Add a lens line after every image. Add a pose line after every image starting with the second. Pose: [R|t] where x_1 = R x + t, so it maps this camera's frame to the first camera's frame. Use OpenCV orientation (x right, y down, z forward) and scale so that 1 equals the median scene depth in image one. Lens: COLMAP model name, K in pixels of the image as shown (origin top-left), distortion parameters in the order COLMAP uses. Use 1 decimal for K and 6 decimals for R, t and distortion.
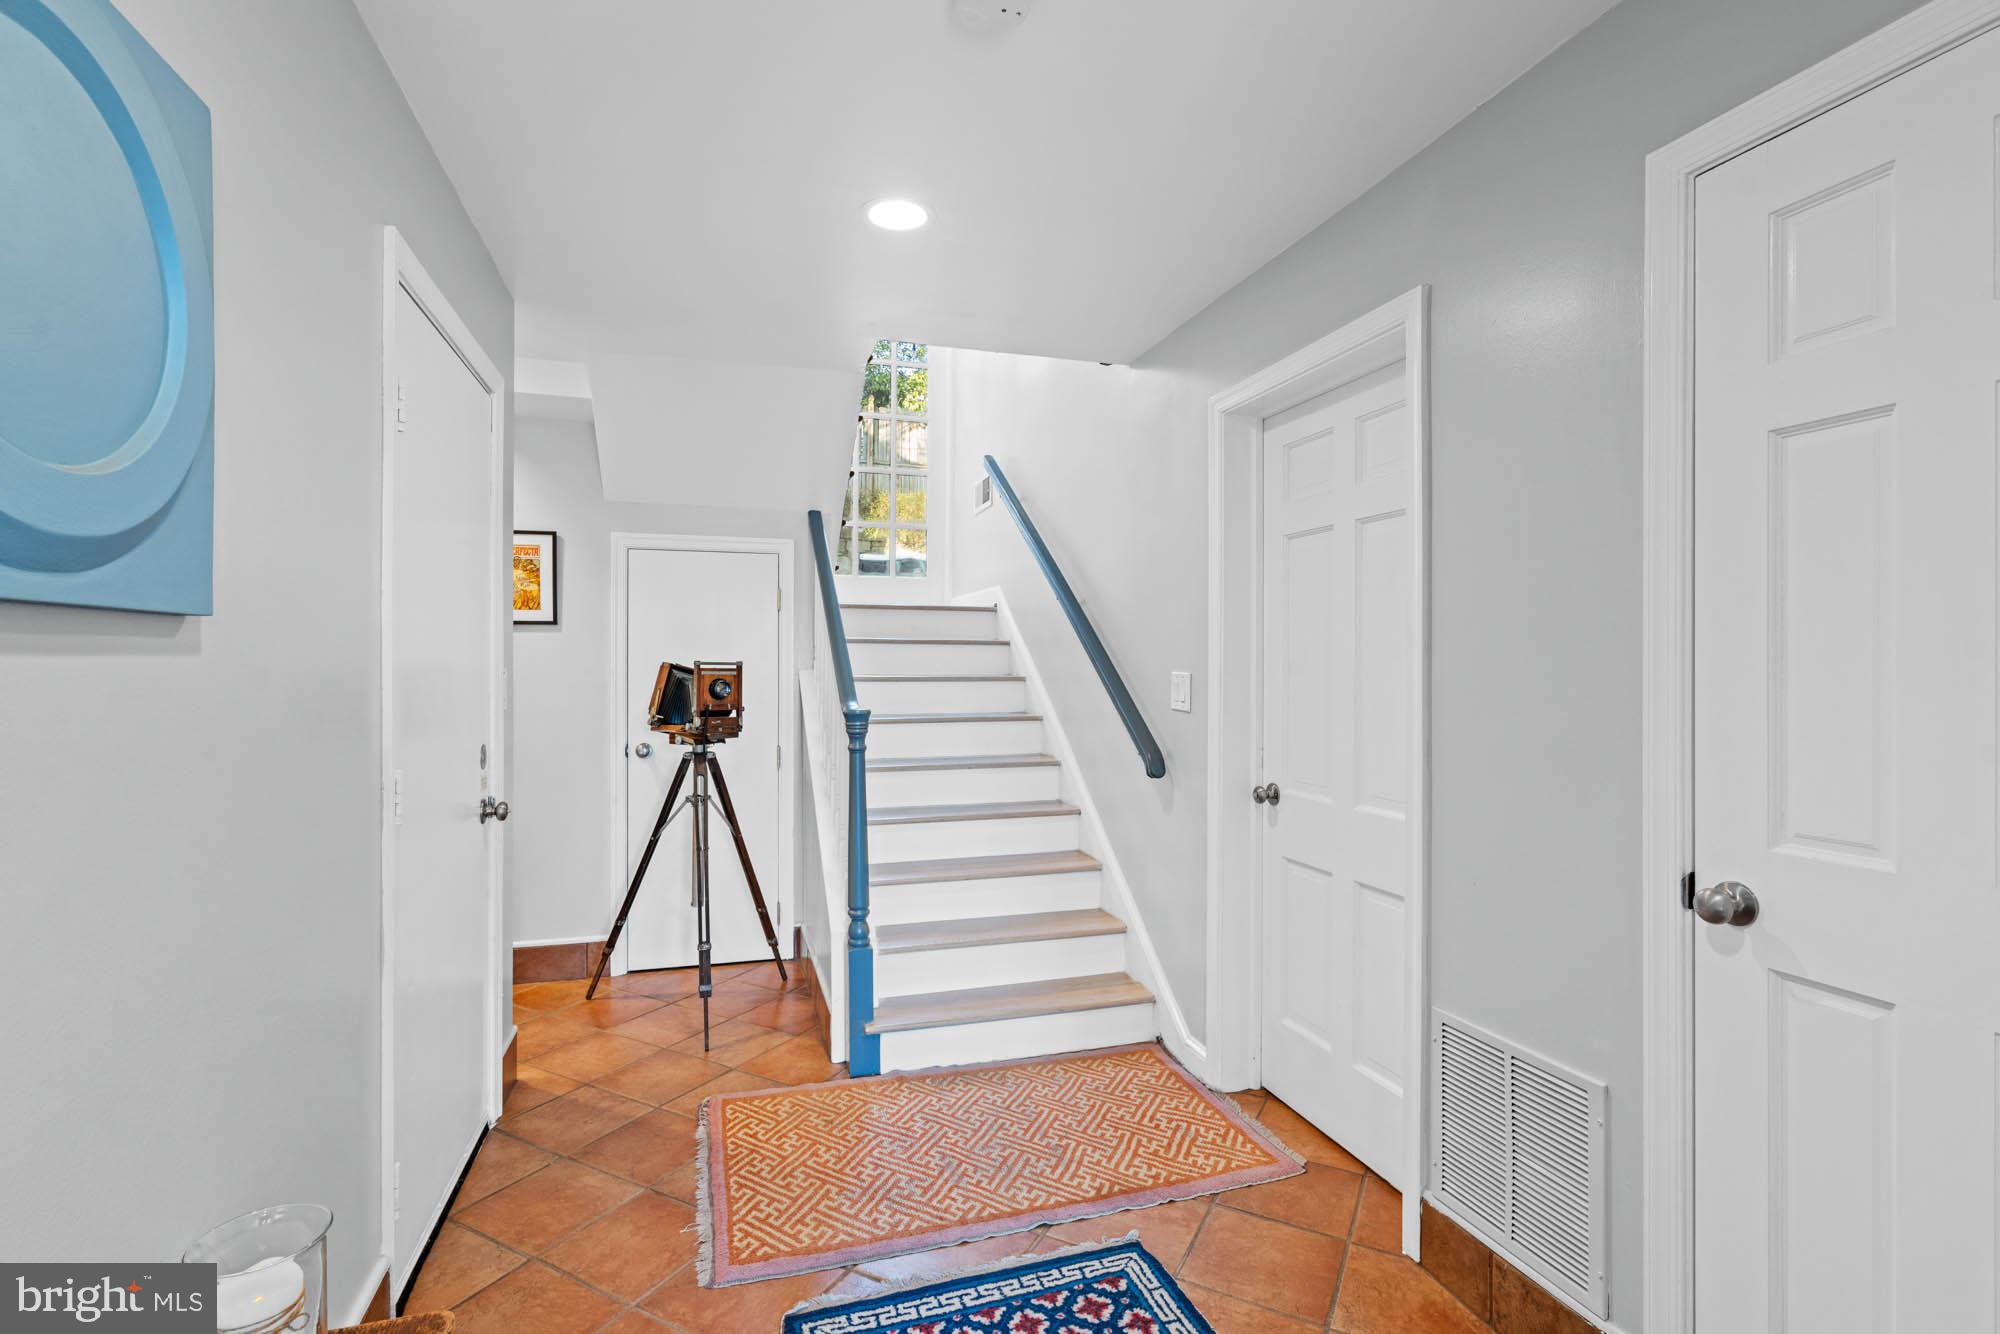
lens RADIAL K [[914.6, 0, 992.6], [0, 914.6, 666.2], [0, 0, 1]] dist [-0.003388, 0.000391]
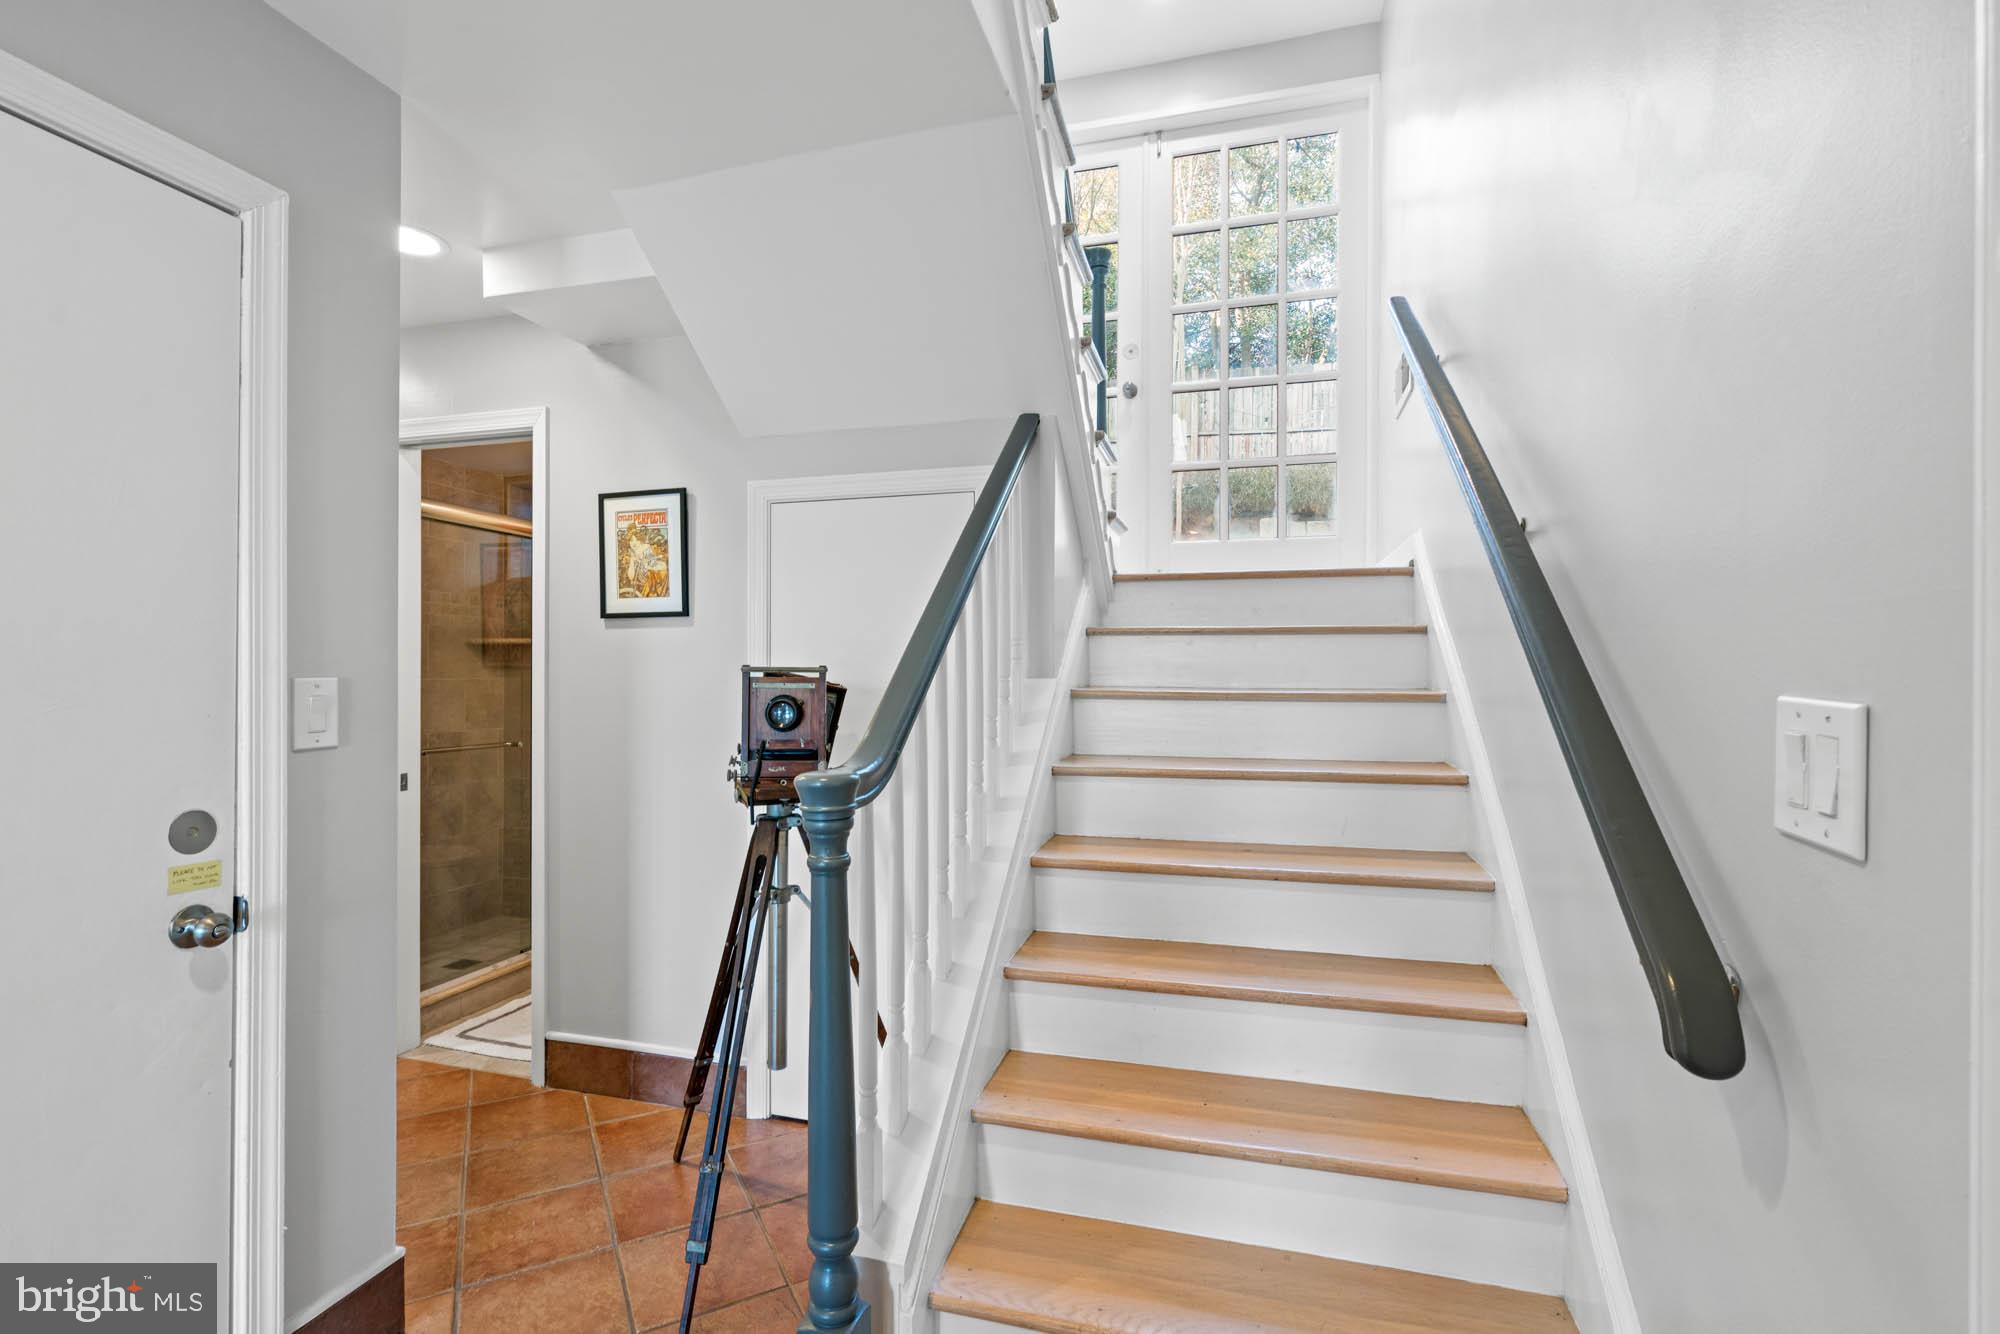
lens RADIAL K [[914.6, 0, 996.8], [0, 914.6, 662.5], [0, 0, 1]] dist [-0.003388, 0.000391]
pose [[0.839368, -0.003271, -0.543554, 0.125263], [0.000030, 0.999982, -0.005972, -0.004259], [0.543564, 0.004996, 0.839353, 0.529931]]
